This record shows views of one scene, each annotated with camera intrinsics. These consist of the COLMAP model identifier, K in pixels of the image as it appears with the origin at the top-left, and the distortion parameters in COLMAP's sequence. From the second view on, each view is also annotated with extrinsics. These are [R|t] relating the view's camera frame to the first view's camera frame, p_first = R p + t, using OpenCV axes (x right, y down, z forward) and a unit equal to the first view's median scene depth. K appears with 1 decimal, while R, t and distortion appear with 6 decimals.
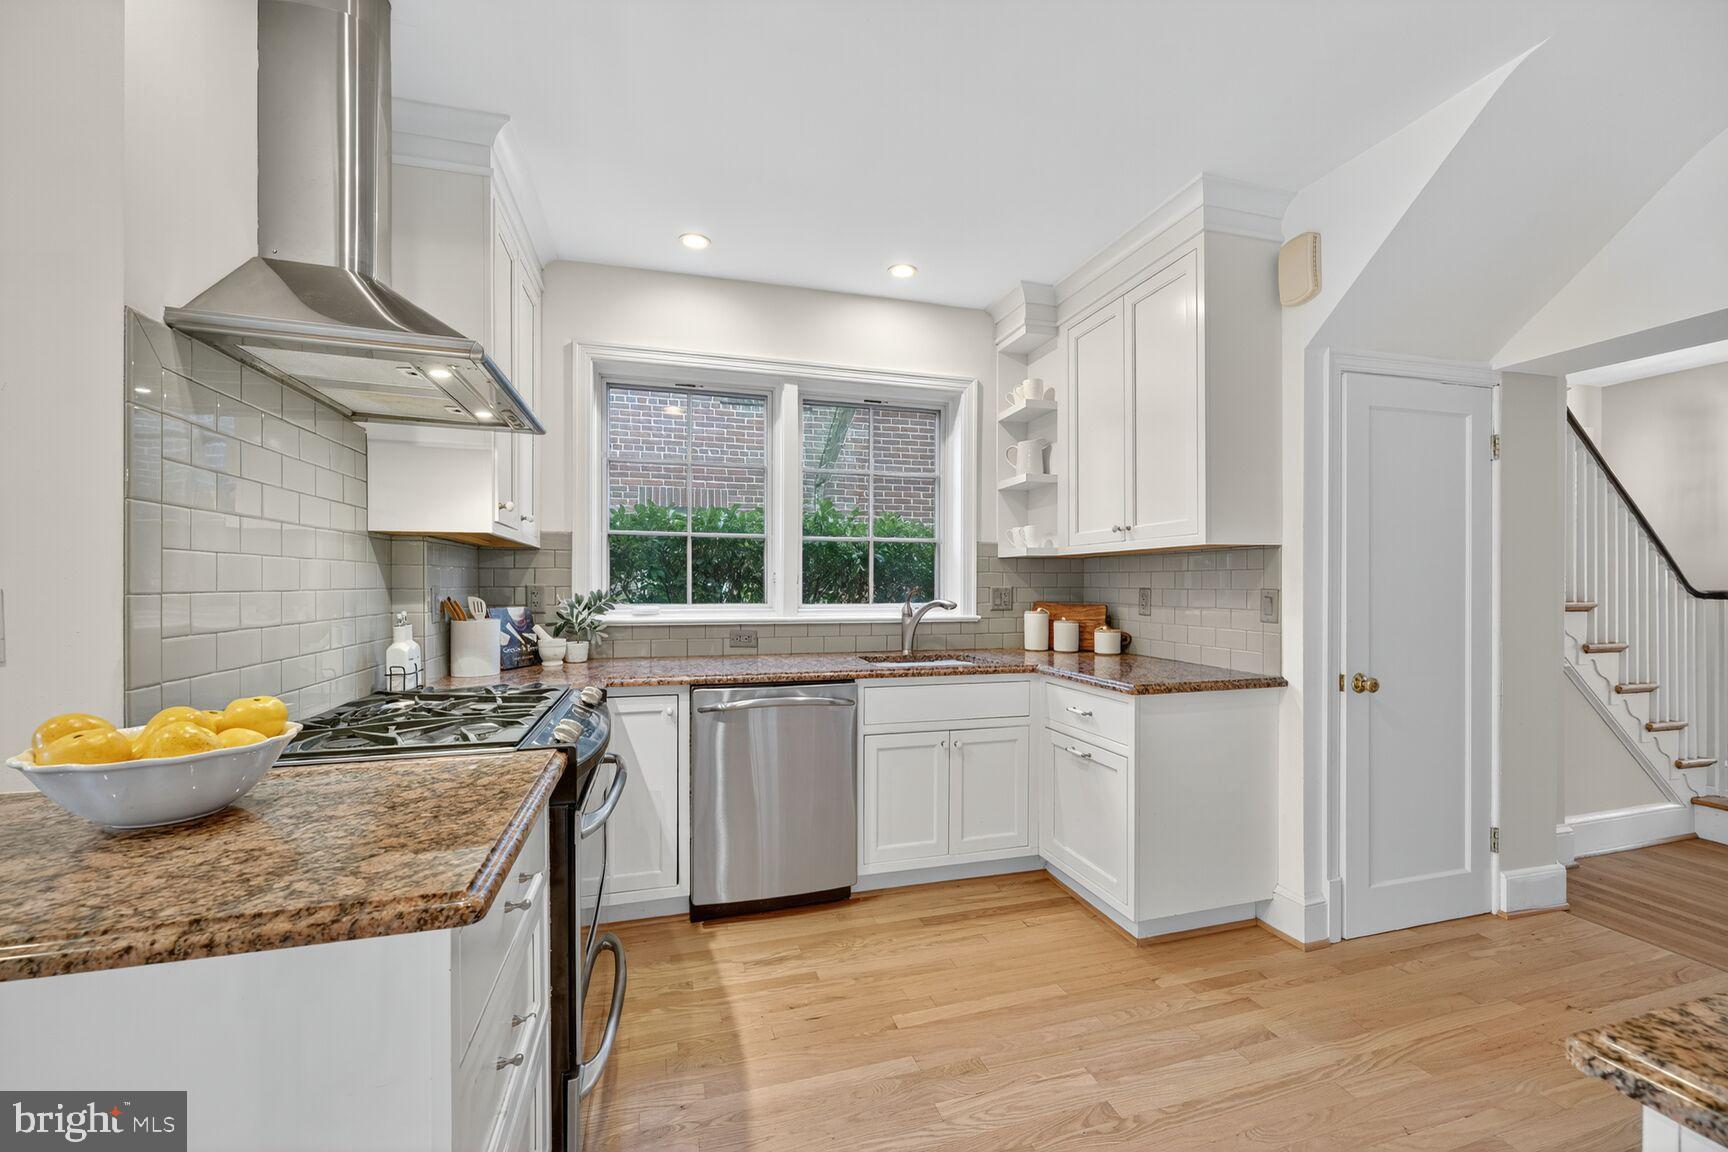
lens RADIAL K [[693.8, 0, 869.2], [0, 693.8, 583.4], [0, 0, 1]] dist [0.001332, 0.000007]
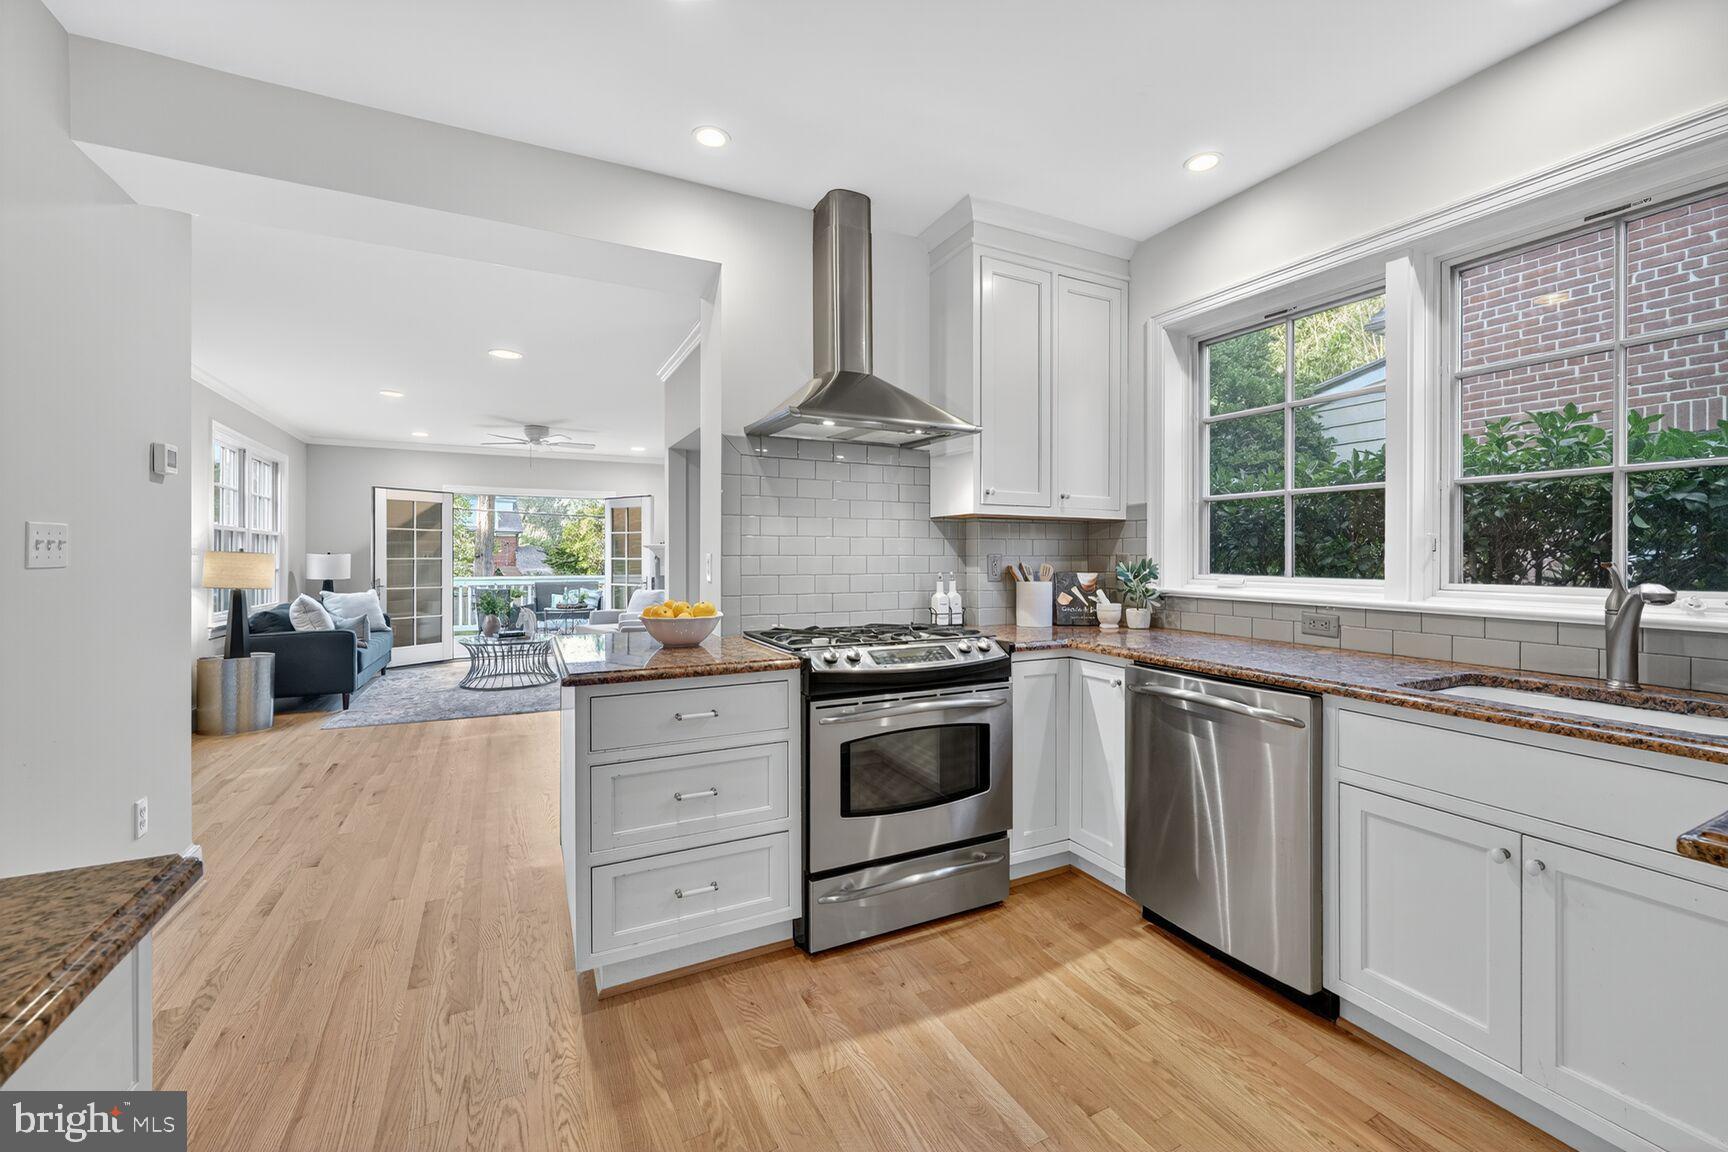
lens RADIAL K [[693.8, 0, 864.0], [0, 693.8, 552.0], [0, 0, 1]] dist [0.001332, 0.000007]
pose [[0.179468, -0.004049, -0.983755, 0.548991], [-0.001079, 0.999990, -0.004312, 0.004436], [0.983763, 0.001836, 0.179462, 0.432578]]
